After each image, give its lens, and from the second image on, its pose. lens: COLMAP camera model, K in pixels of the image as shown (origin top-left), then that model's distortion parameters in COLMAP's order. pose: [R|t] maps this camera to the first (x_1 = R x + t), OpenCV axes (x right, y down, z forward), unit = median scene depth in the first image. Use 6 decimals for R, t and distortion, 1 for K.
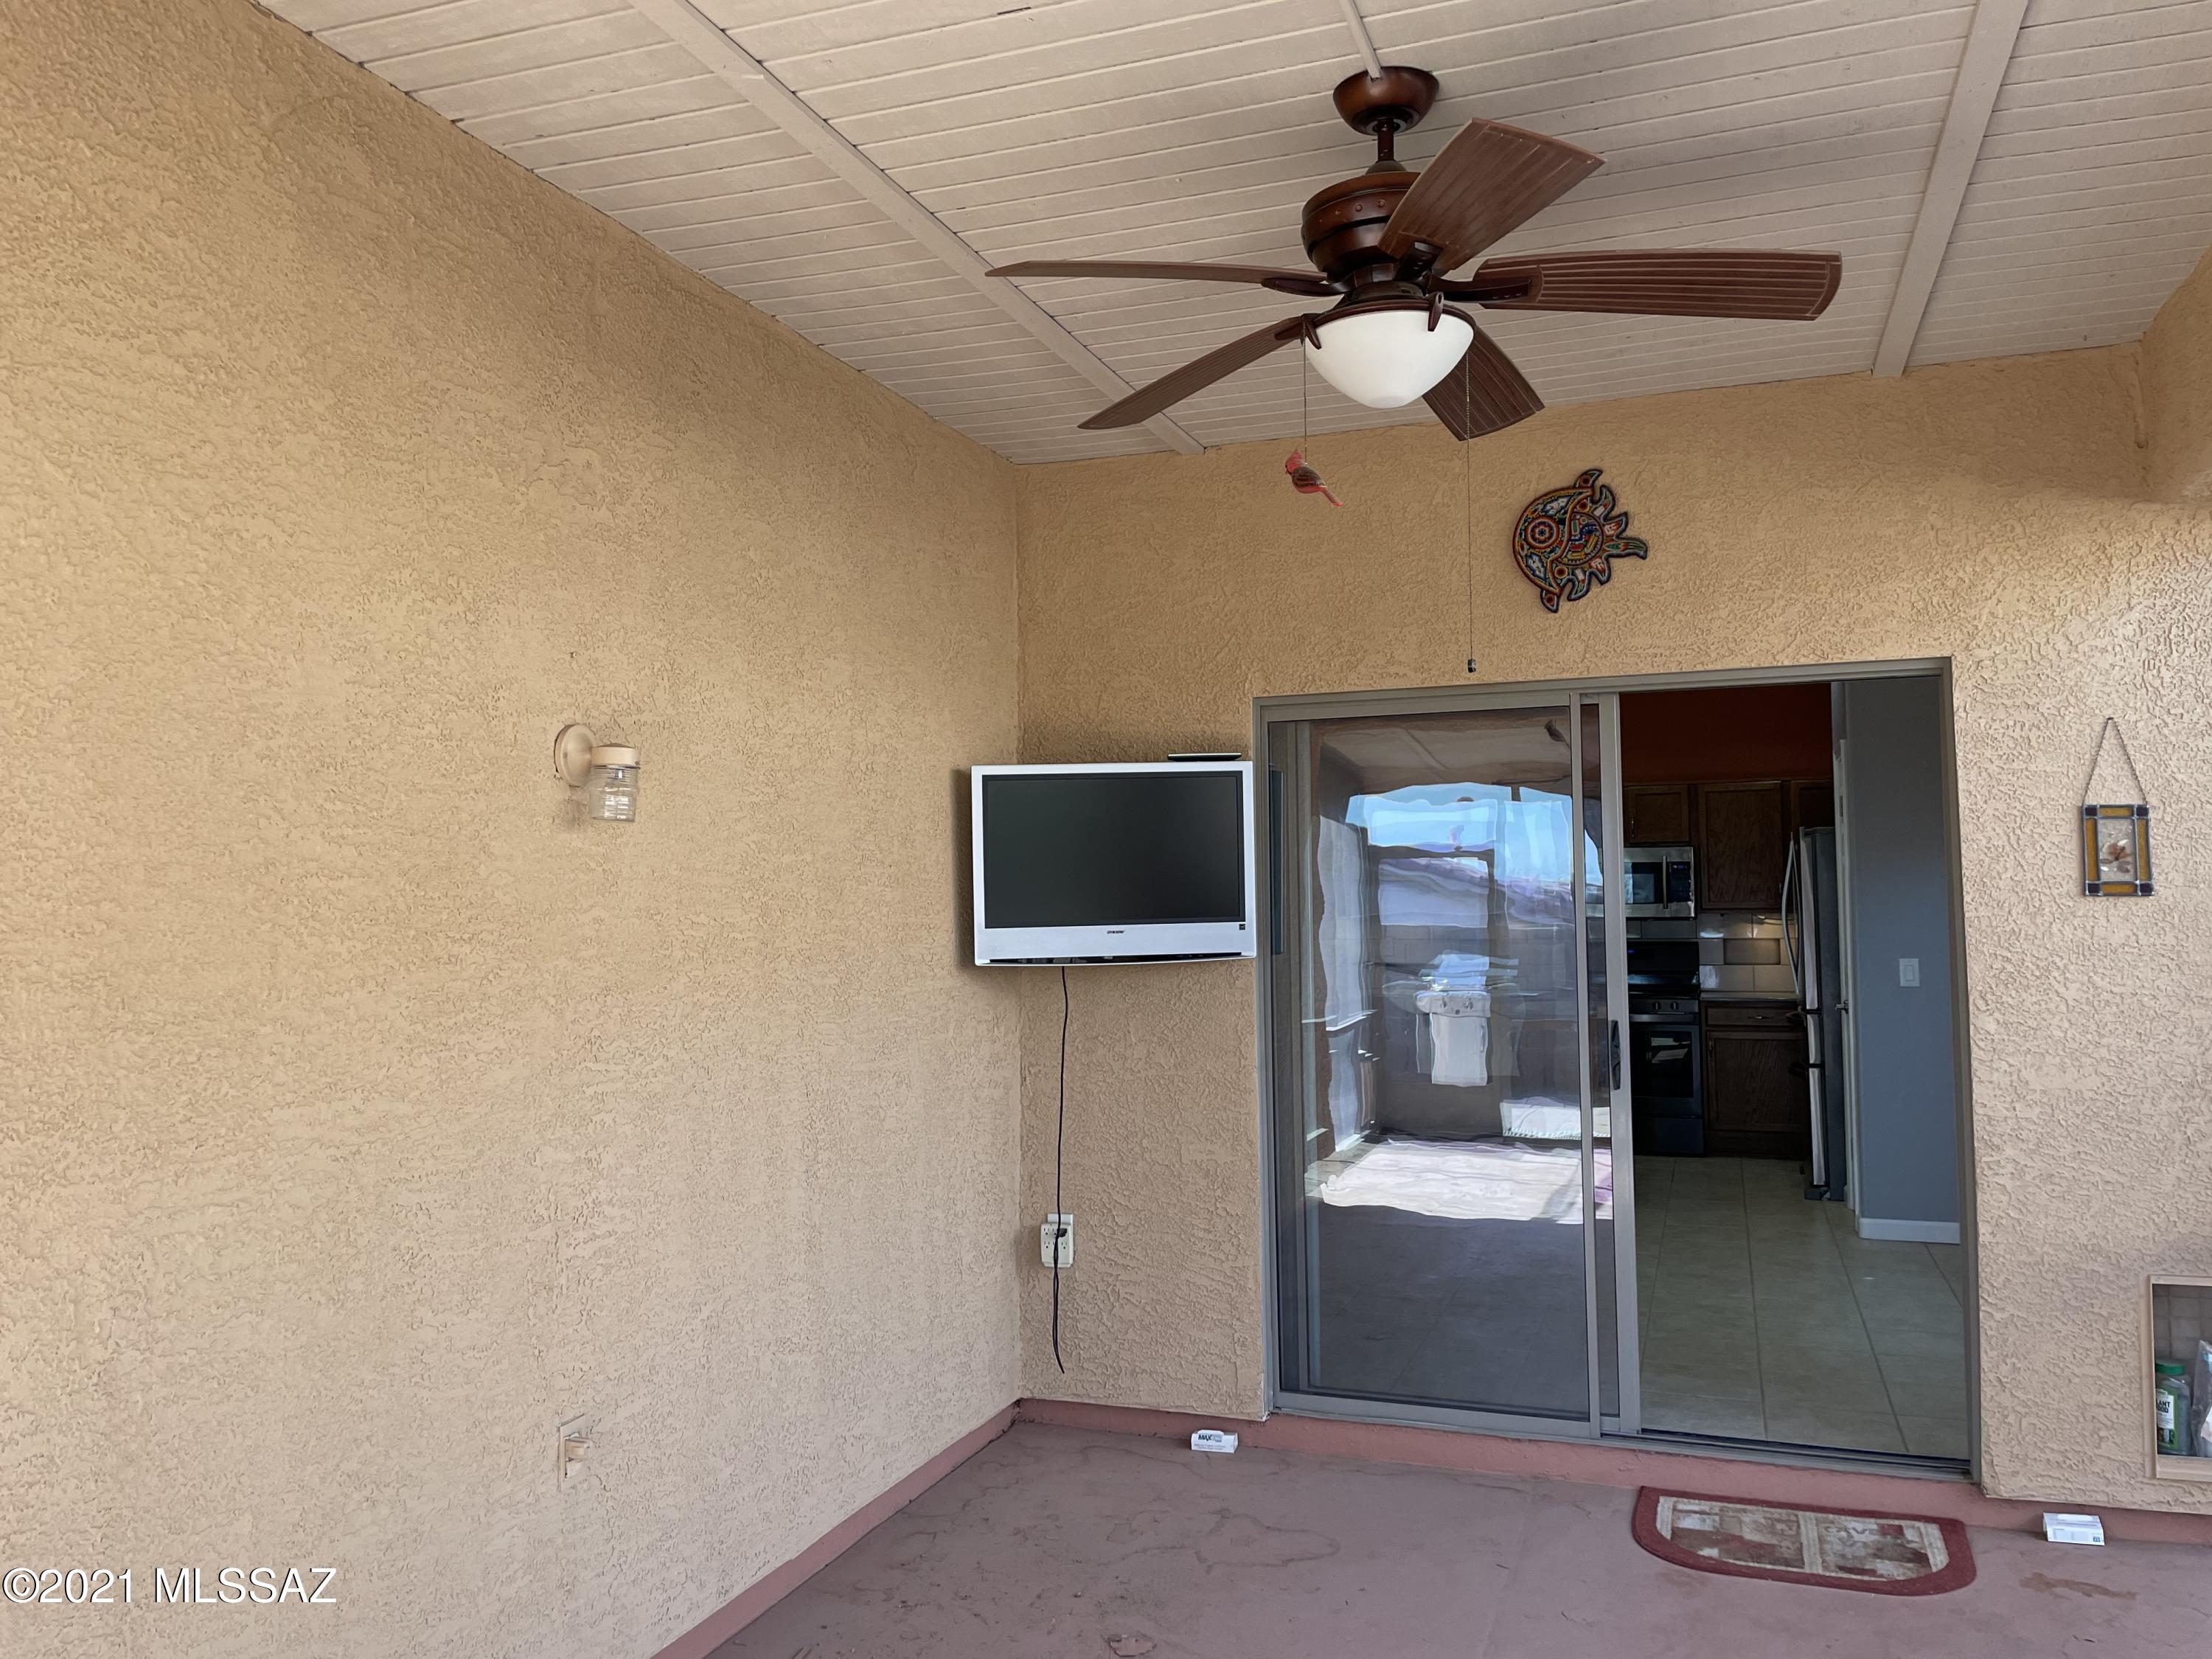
lens RADIAL K [[1689.1, 0, 1103.2], [0, 1689.1, 828.4], [0, 0, 1]] dist [0.061085, -0.087985]
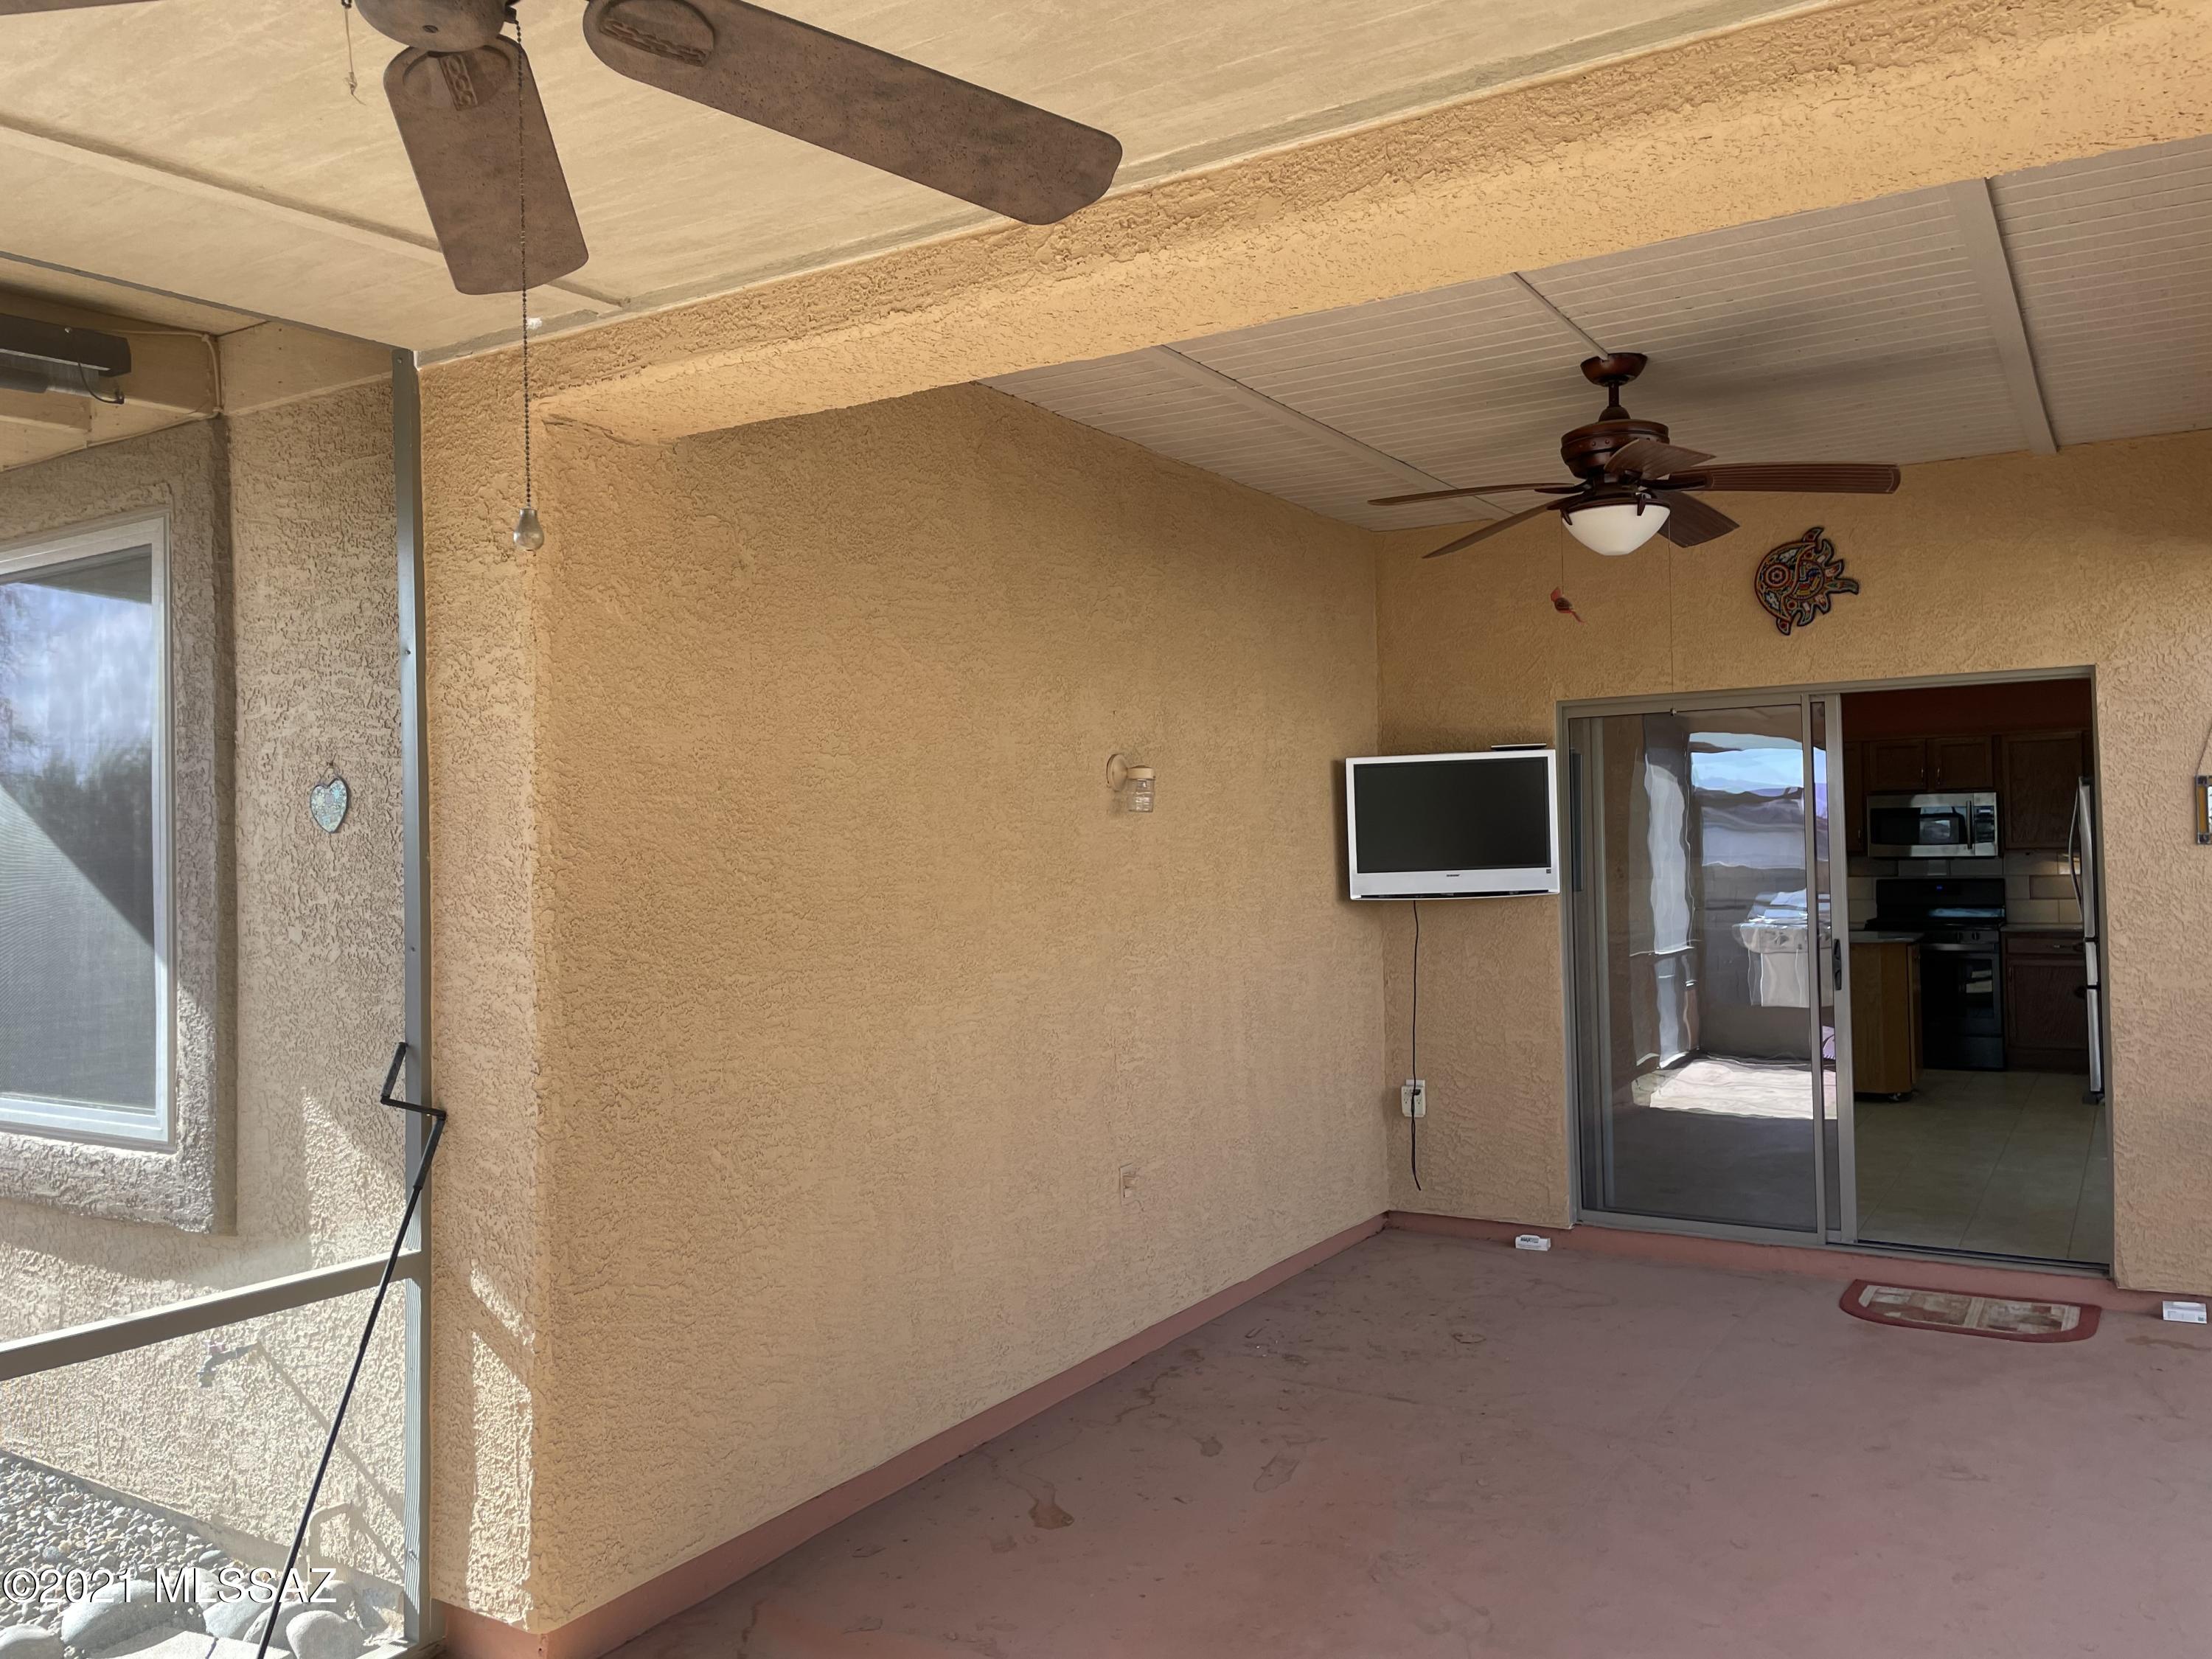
lens RADIAL K [[1689.1, 0, 1082.4], [0, 1689.1, 818.4], [0, 0, 1]] dist [0.061085, -0.087985]
pose [[0.977381, -0.012944, -0.211090, 0.004639], [0.019165, 0.999439, 0.027451, -0.033713], [0.210616, -0.030875, 0.977081, -0.484097]]
